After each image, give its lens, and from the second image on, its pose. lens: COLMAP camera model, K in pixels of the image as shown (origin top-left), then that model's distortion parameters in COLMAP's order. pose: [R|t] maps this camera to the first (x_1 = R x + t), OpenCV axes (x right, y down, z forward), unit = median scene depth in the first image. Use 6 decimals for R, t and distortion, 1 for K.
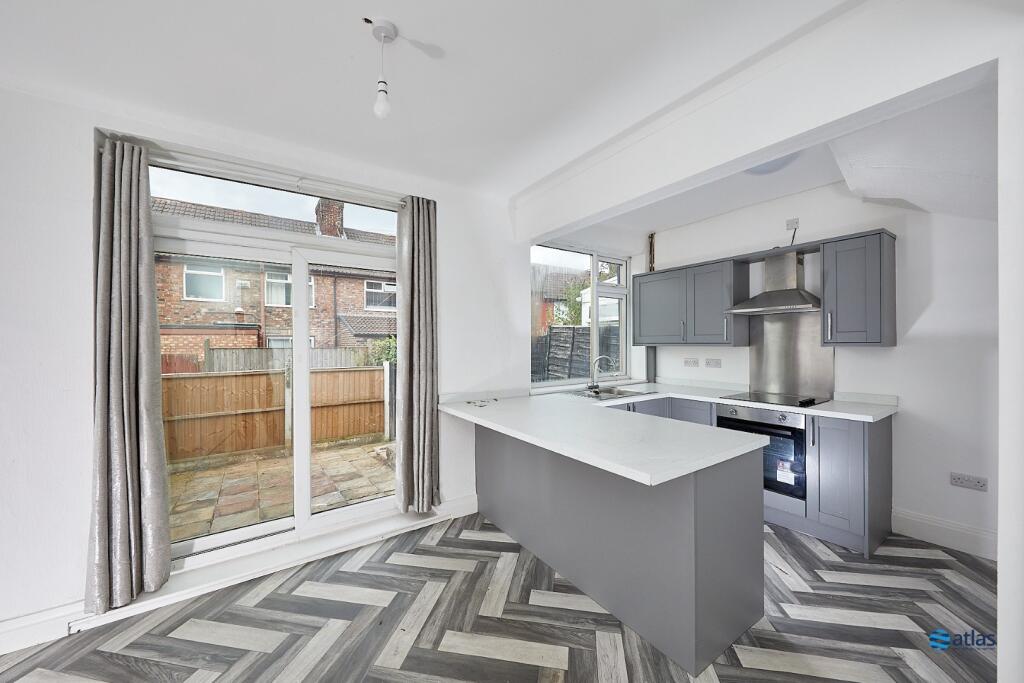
lens RADIAL K [[369.7, 0, 508.1], [0, 369.7, 345.7], [0, 0, 1]] dist [0.001892, 0.000124]
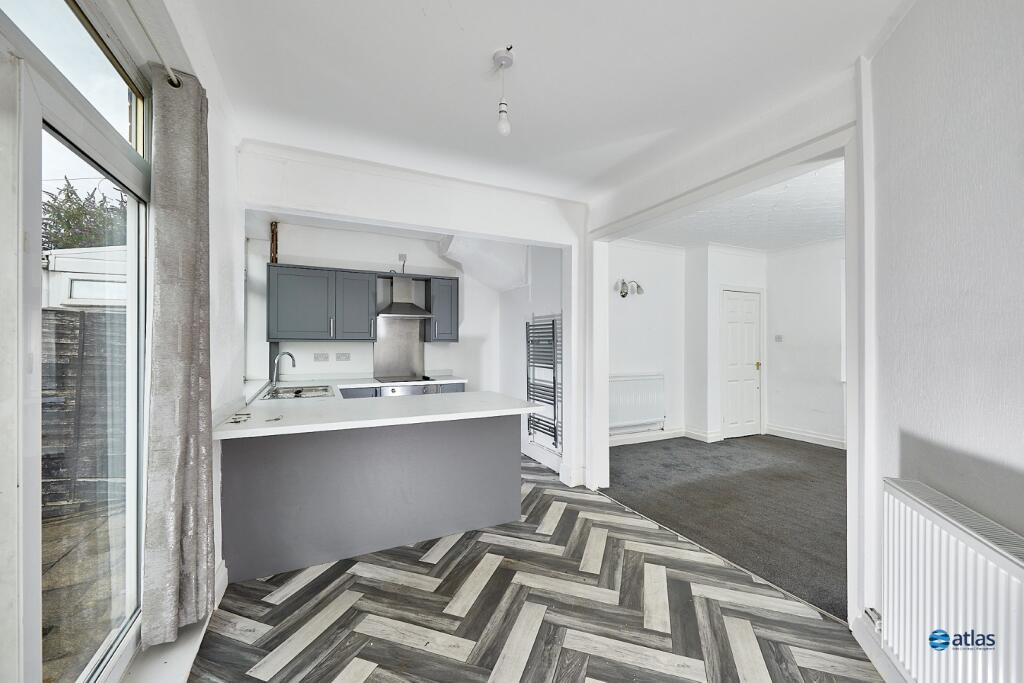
lens RADIAL K [[396.4, 0, 508.8], [0, 396.4, 341.0], [0, 0, 1]] dist [0.001916, -0.000015]
pose [[0.152016, 0.002892, 0.988374, -0.345680], [-0.003487, 0.999991, -0.002389, -0.000673], [-0.988372, -0.003084, 0.152025, 0.176499]]
